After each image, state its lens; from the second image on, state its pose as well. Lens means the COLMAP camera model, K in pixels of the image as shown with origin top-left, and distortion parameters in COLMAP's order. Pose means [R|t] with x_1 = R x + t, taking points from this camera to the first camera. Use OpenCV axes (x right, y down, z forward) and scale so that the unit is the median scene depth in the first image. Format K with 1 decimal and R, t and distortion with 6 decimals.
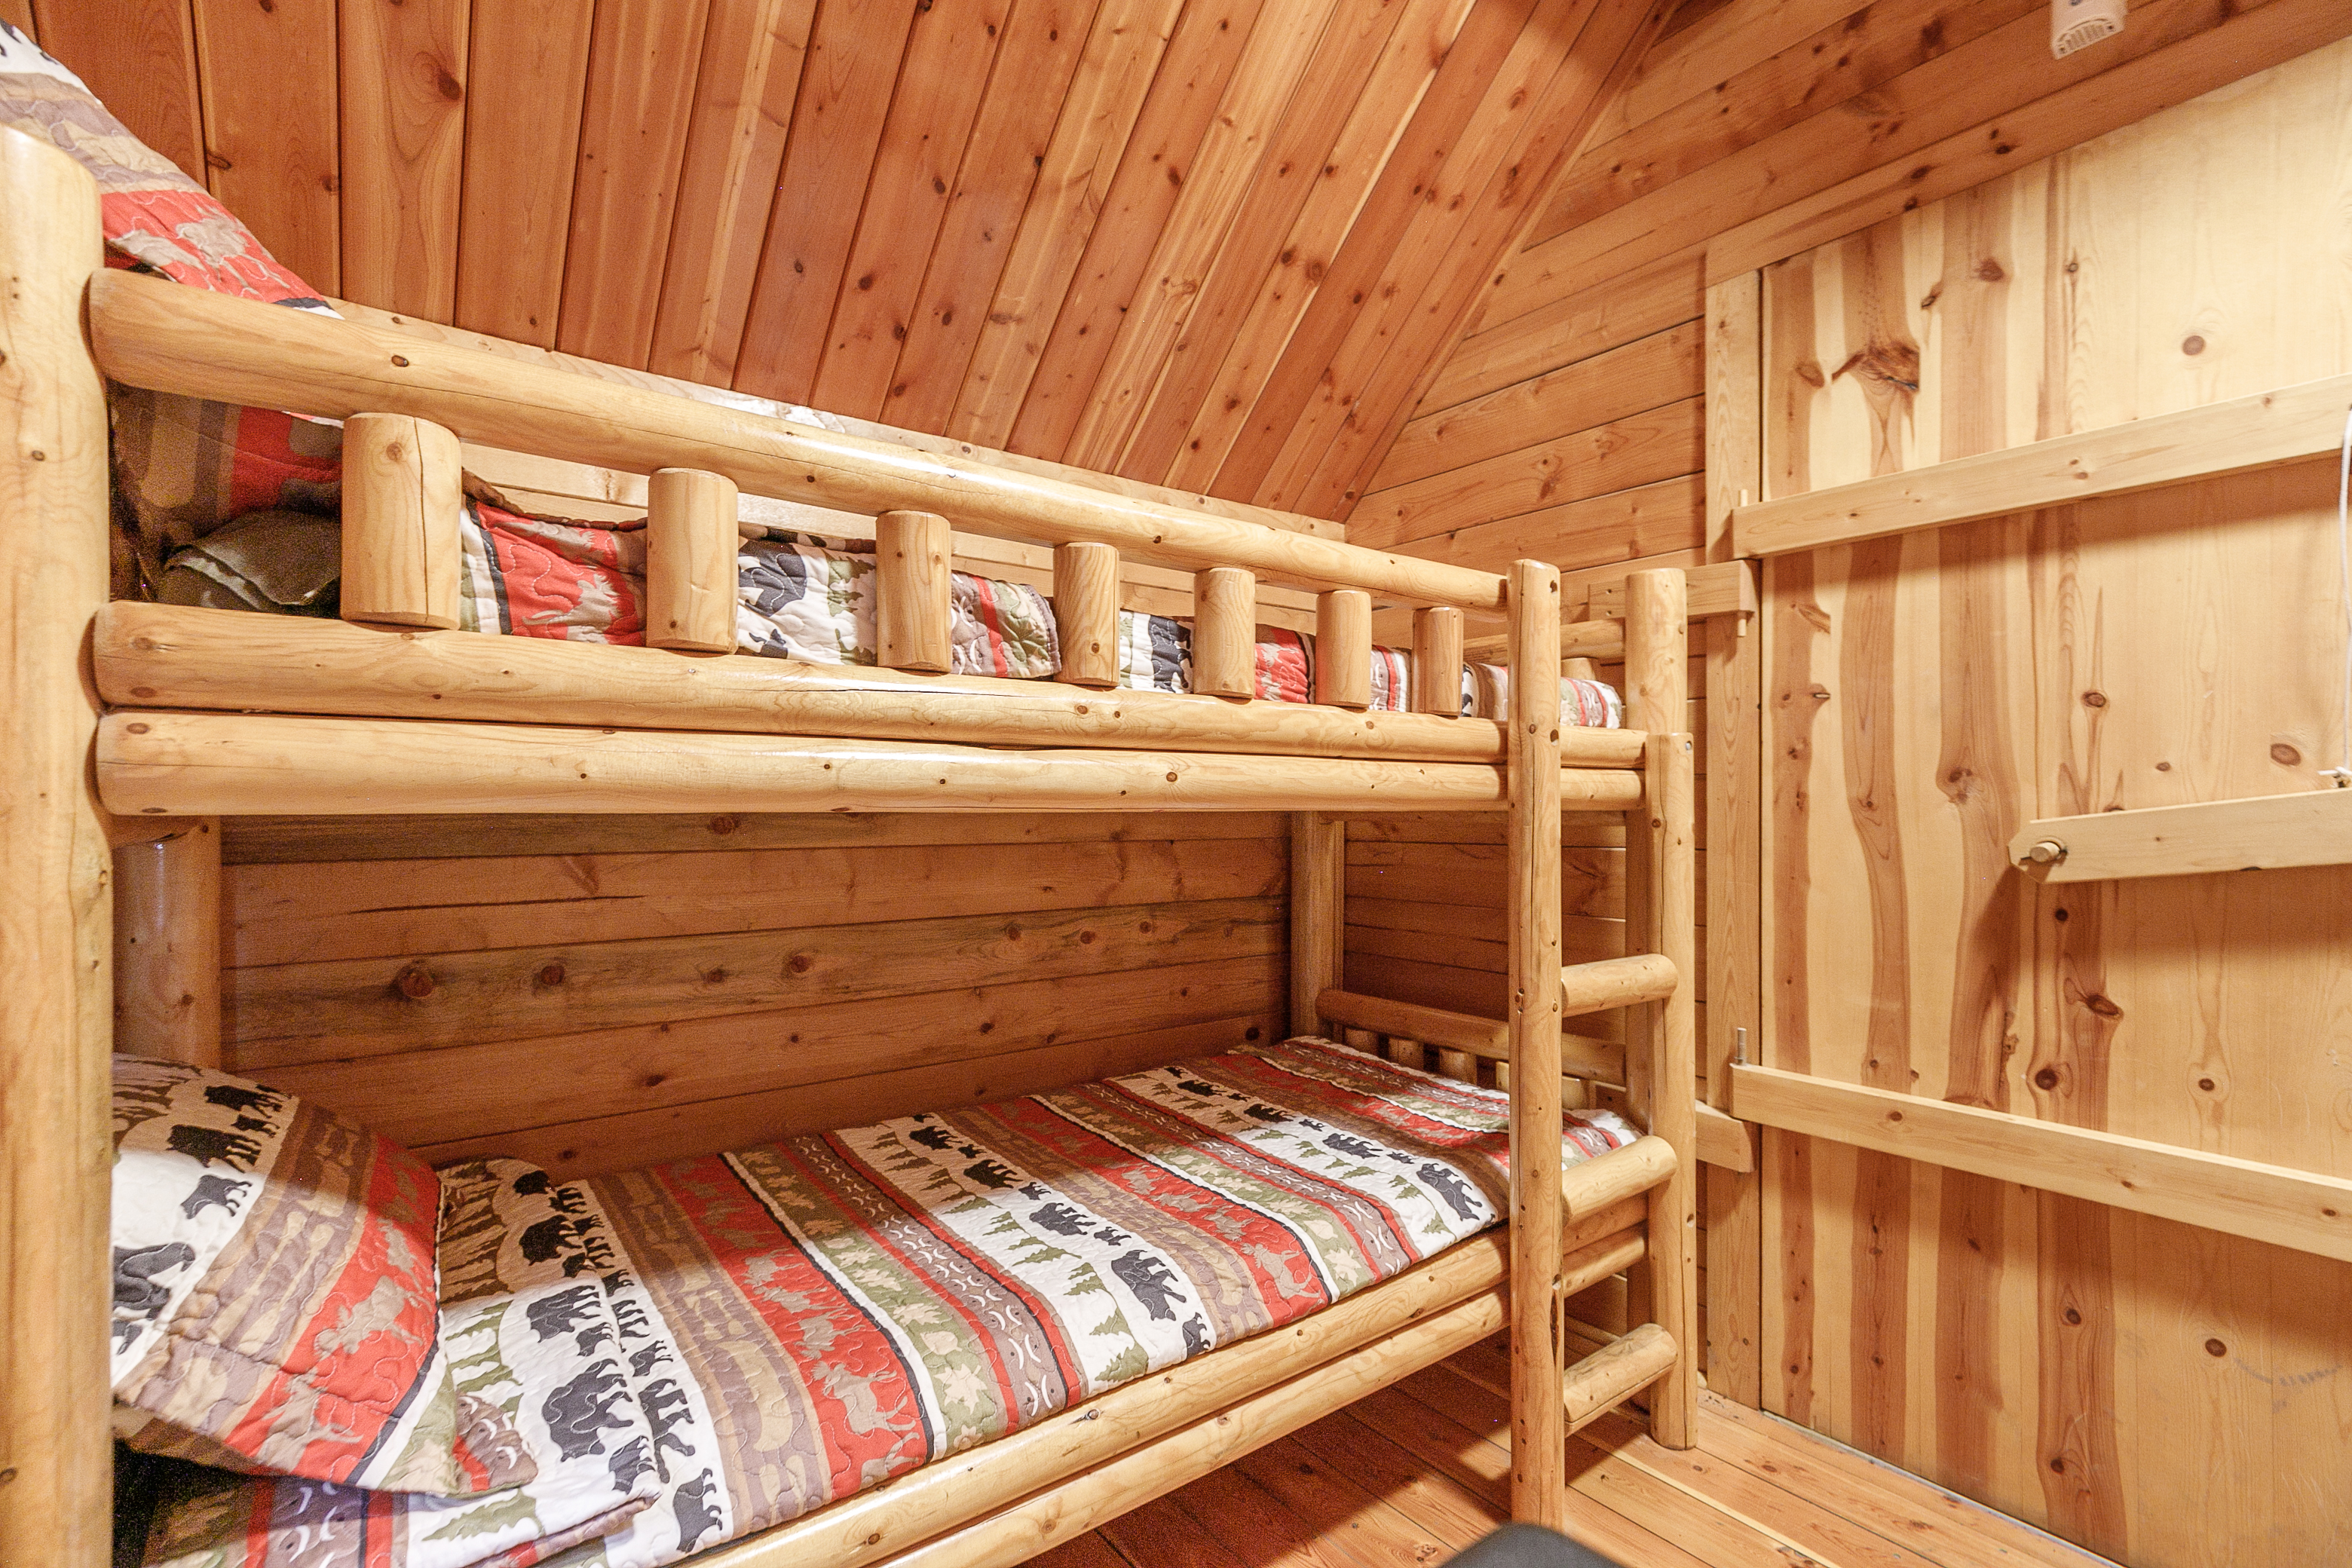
lens RADIAL K [[1060.8, 0, 1180.5], [0, 1060.8, 791.3], [0, 0, 1]] dist [0.003123, 0.004444]
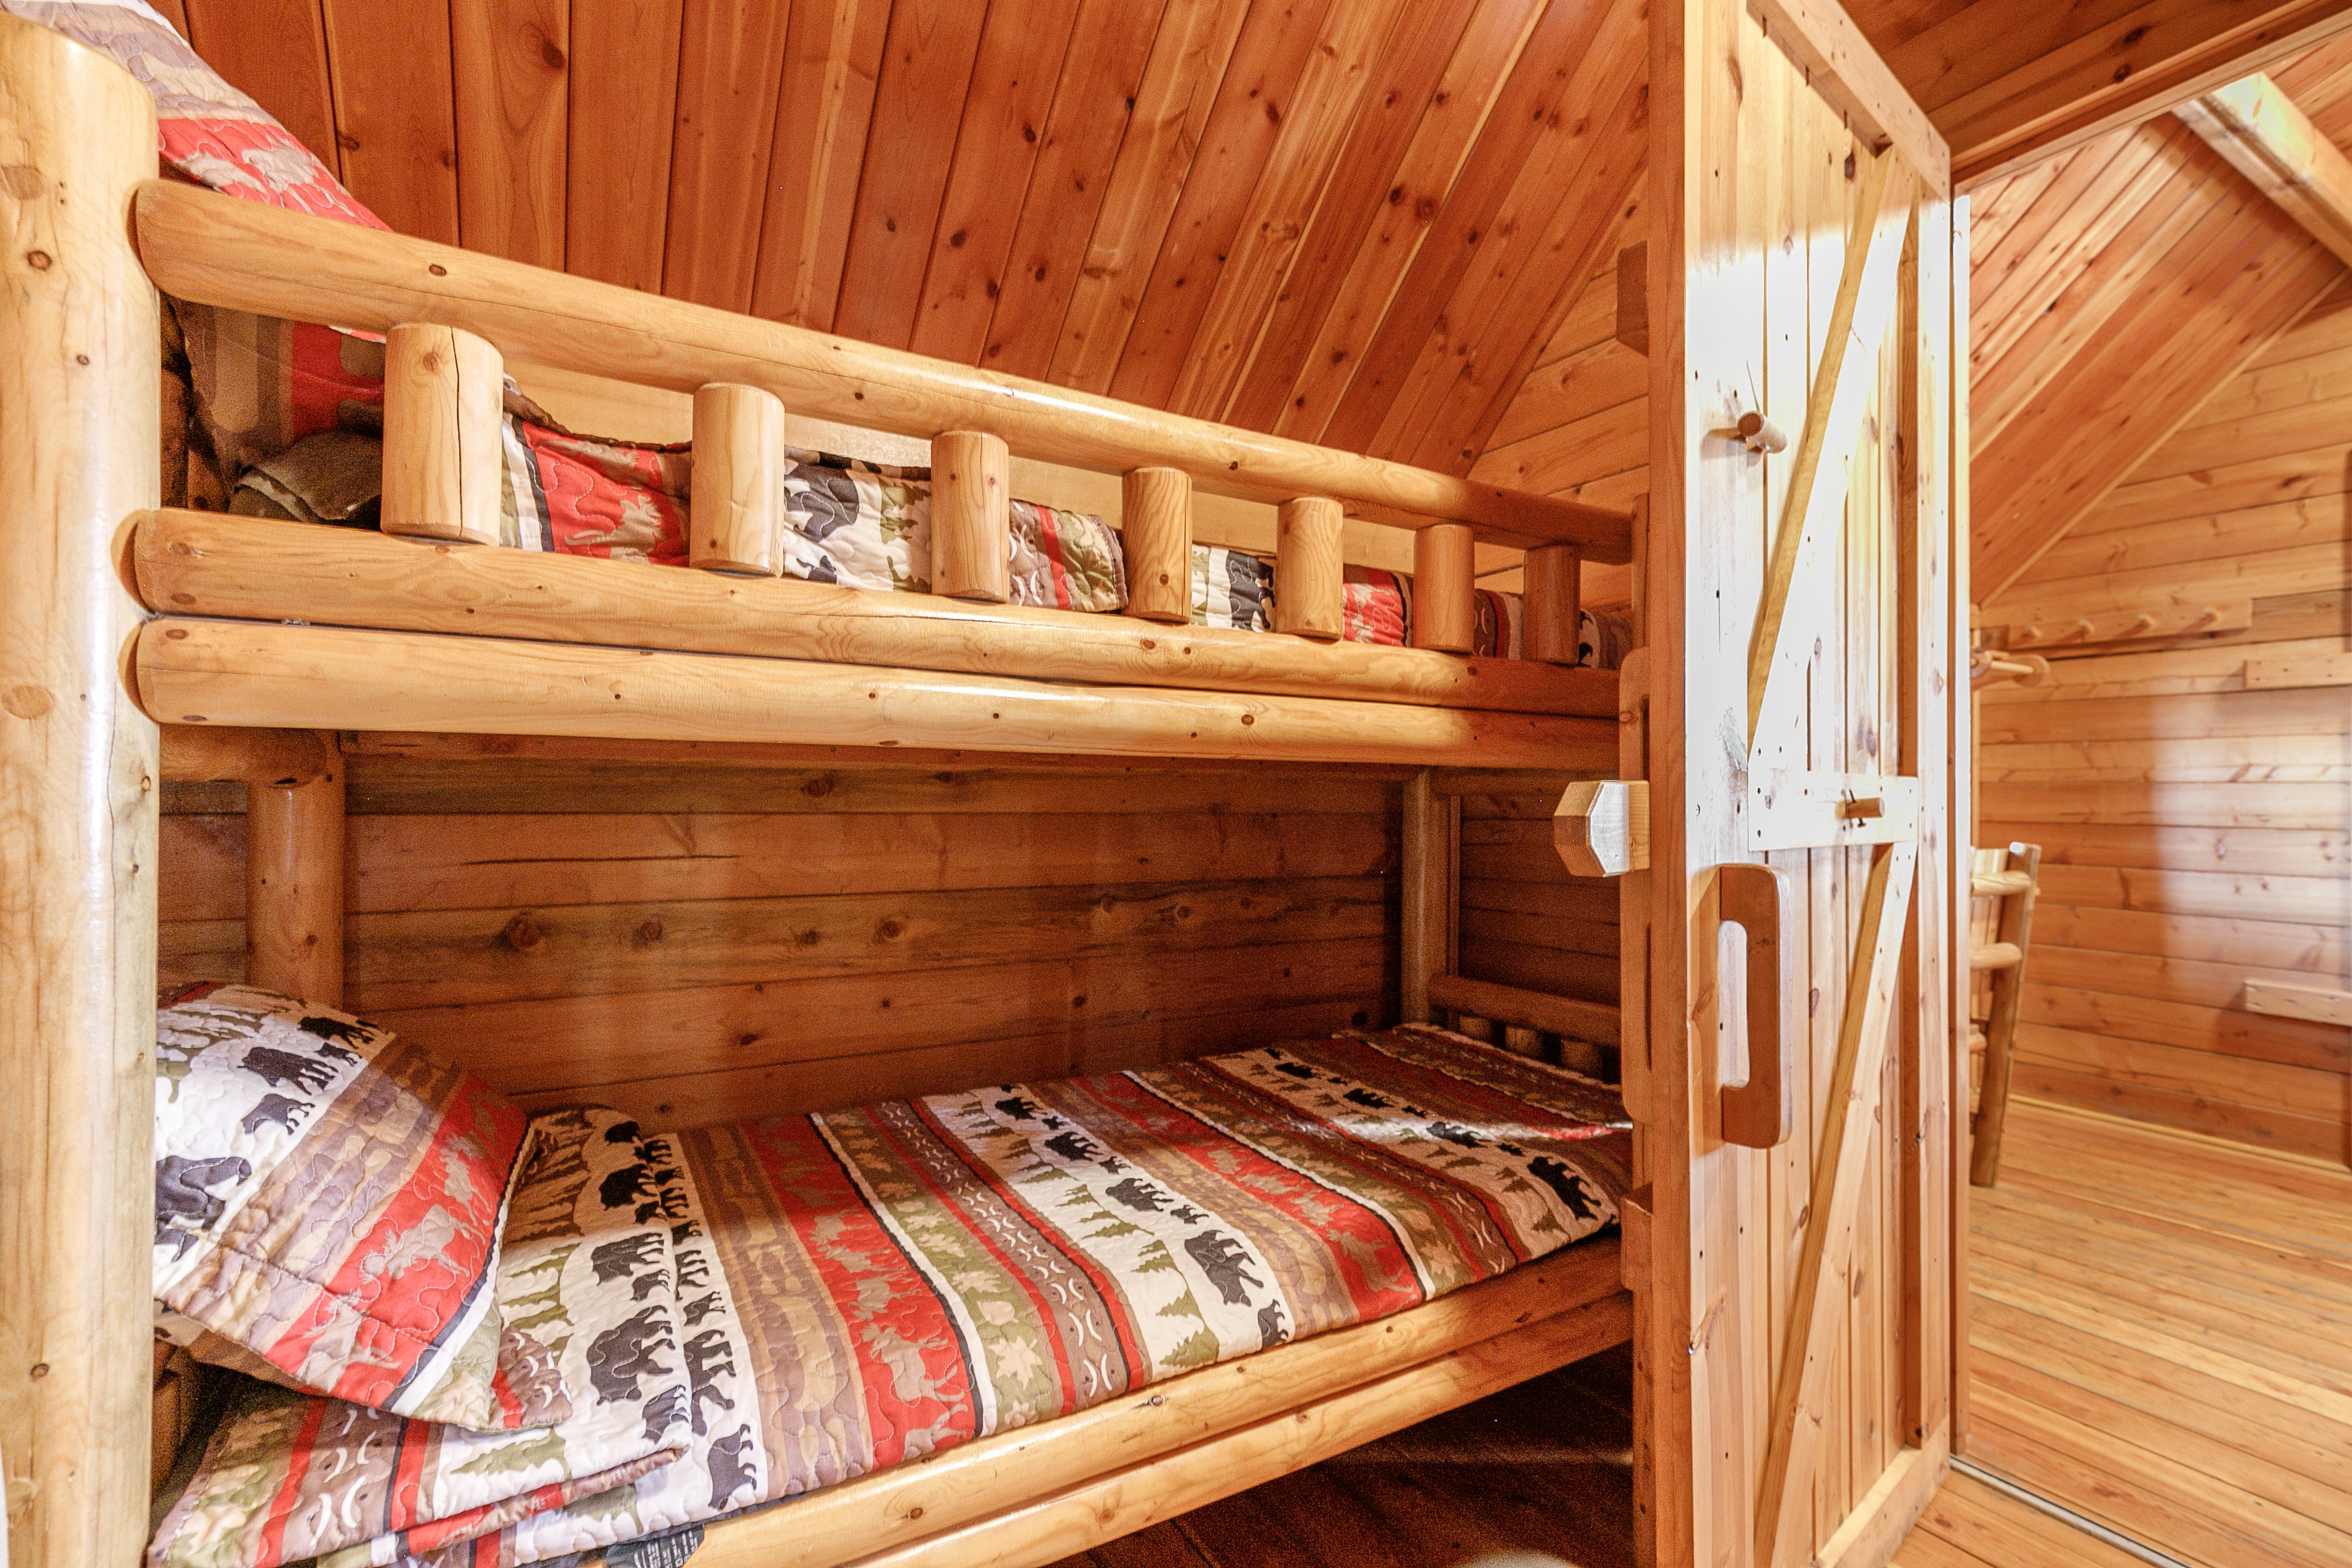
lens RADIAL K [[1060.8, 0, 1182.2], [0, 1060.8, 782.7], [0, 0, 1]] dist [0.003123, 0.004444]
pose [[0.992859, 0.003907, -0.119230, 0.047770], [-0.004729, 0.999967, -0.006613, 0.049921], [0.119201, 0.007130, 0.992845, 0.072455]]
